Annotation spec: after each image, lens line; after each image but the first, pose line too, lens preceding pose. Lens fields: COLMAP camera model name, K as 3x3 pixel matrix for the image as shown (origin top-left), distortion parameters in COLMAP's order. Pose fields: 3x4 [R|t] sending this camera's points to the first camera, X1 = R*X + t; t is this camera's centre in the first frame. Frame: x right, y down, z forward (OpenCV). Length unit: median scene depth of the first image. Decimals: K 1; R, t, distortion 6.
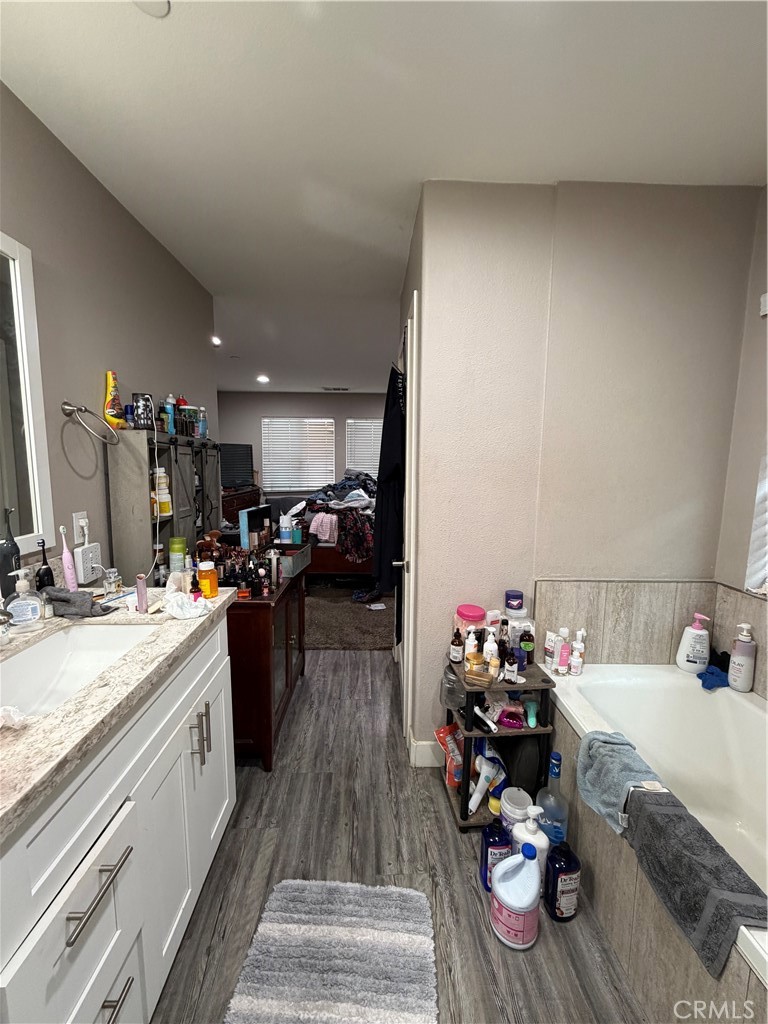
lens RADIAL K [[408.5, 0, 382.9], [0, 408.5, 509.8], [0, 0, 1]] dist [-0.002207, 0.000258]
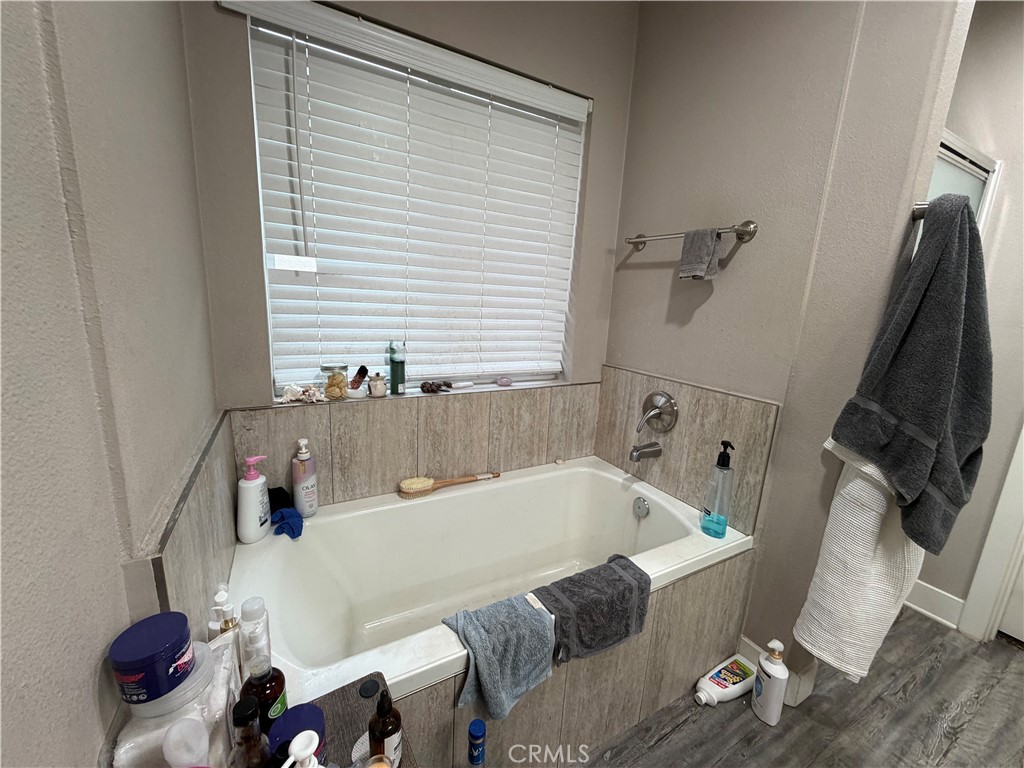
lens RADIAL K [[408.5, 0, 509.7], [0, 408.5, 383.9], [0, 0, 1]] dist [-0.002207, 0.000258]
pose [[-0.453722, -0.215056, 0.864805, -0.006901], [0.050876, 0.962610, 0.266070, -0.017915], [-0.889690, 0.164720, -0.425816, 0.466964]]
